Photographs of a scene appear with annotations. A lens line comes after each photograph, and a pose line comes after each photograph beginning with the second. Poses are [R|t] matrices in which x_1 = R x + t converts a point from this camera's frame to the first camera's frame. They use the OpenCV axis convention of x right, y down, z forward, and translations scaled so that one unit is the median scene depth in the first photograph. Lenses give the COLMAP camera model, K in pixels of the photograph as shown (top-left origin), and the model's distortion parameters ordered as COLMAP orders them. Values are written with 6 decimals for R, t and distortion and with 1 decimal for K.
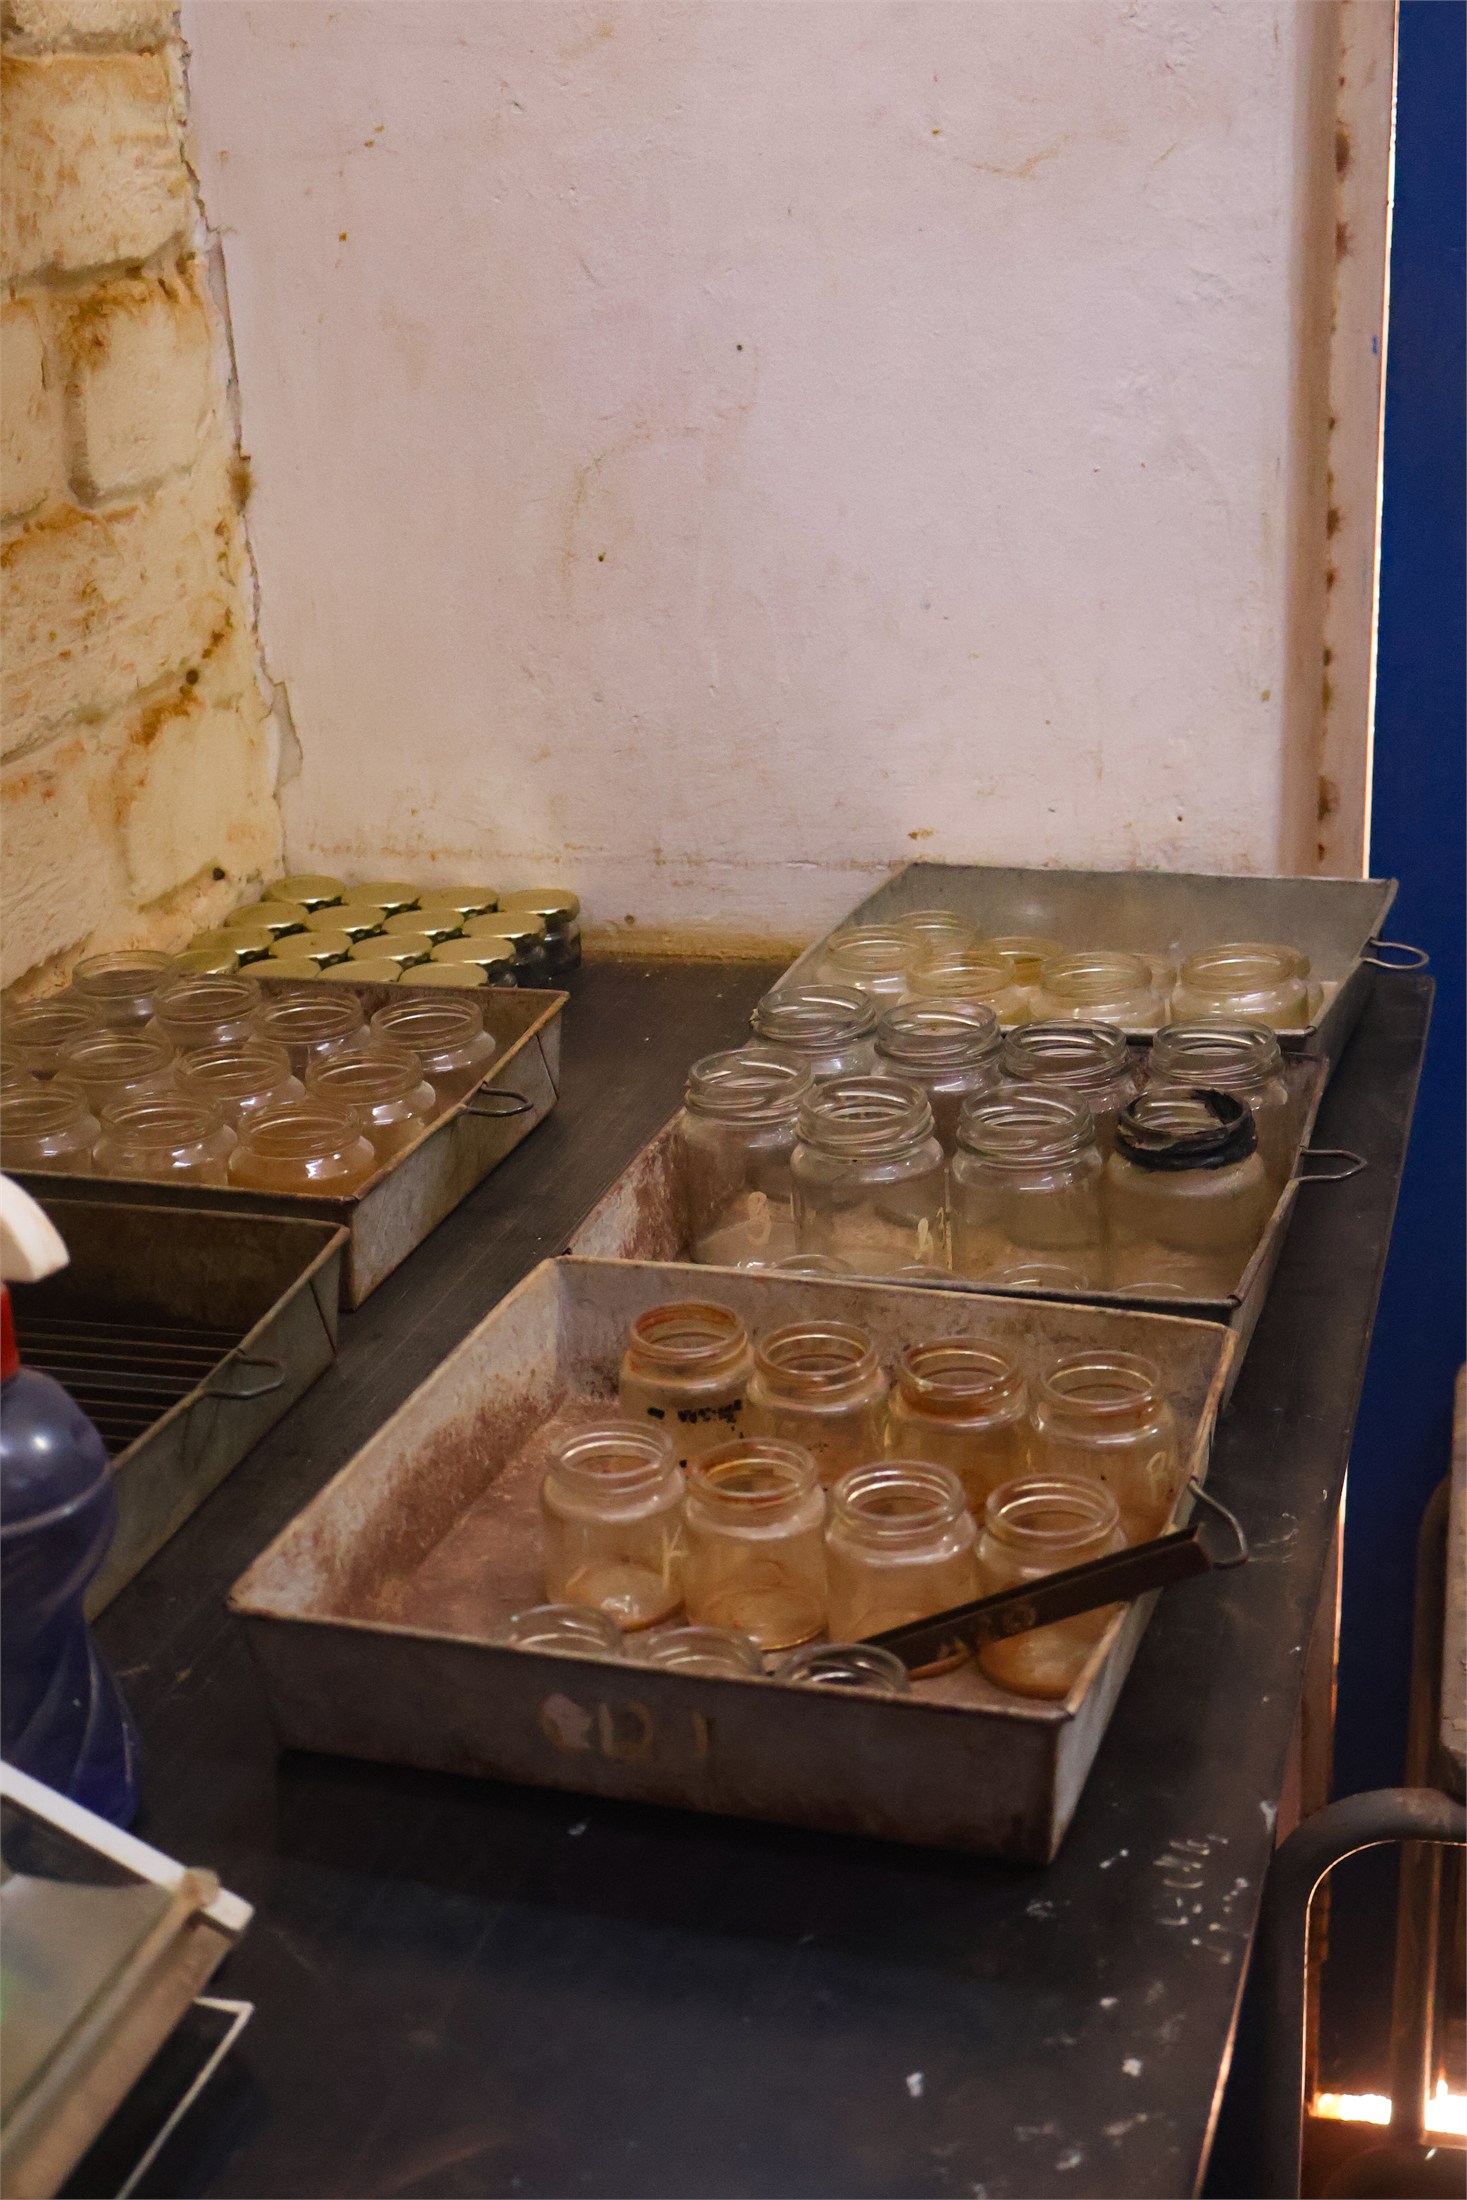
lens RADIAL K [[2731.4, 0, 732.1], [0, 2731.4, 1050.0], [0, 0, 1]] dist [0.003072, 0.011751]
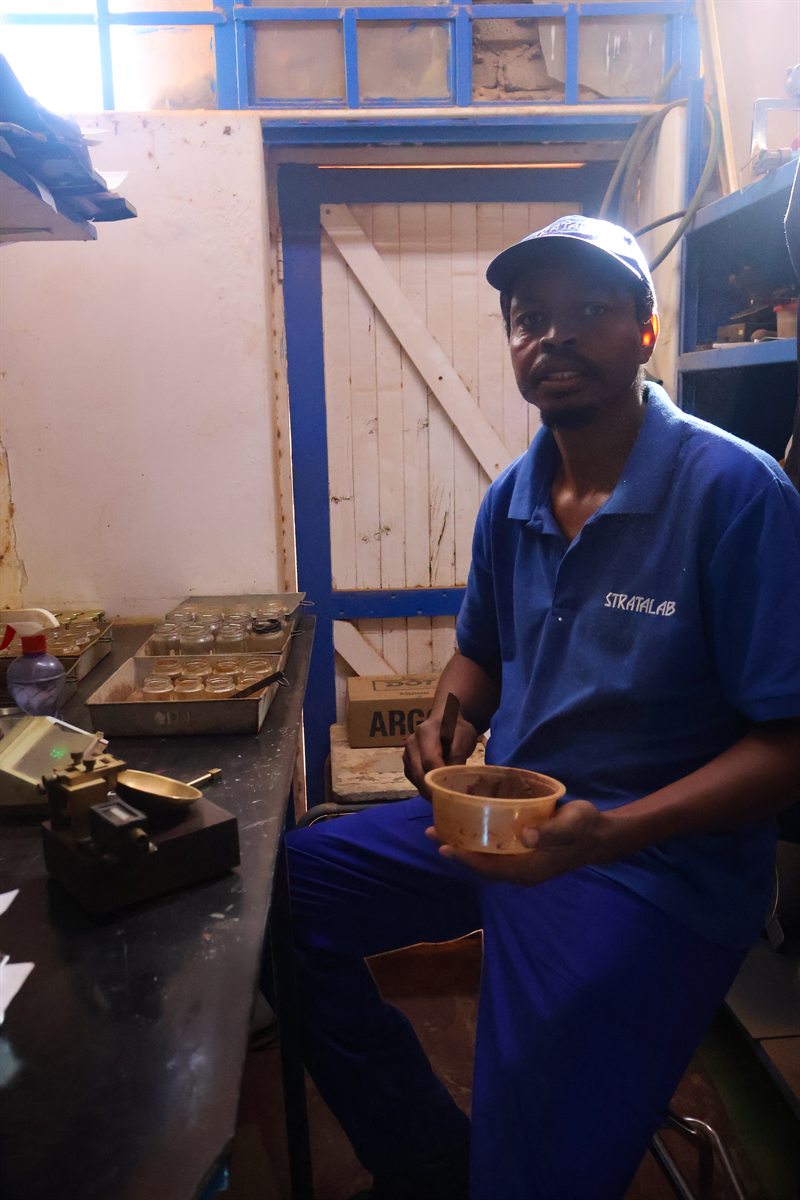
lens RADIAL K [[1029.0, 0, 395.3], [0, 1029.0, 598.0], [0, 0, 1]] dist [-0.011474, -0.008693]
pose [[0.943708, -0.039015, 0.328469, -0.162822], [0.098394, 0.981180, -0.166147, 0.237207], [-0.315805, 0.189114, 0.929787, -0.575542]]
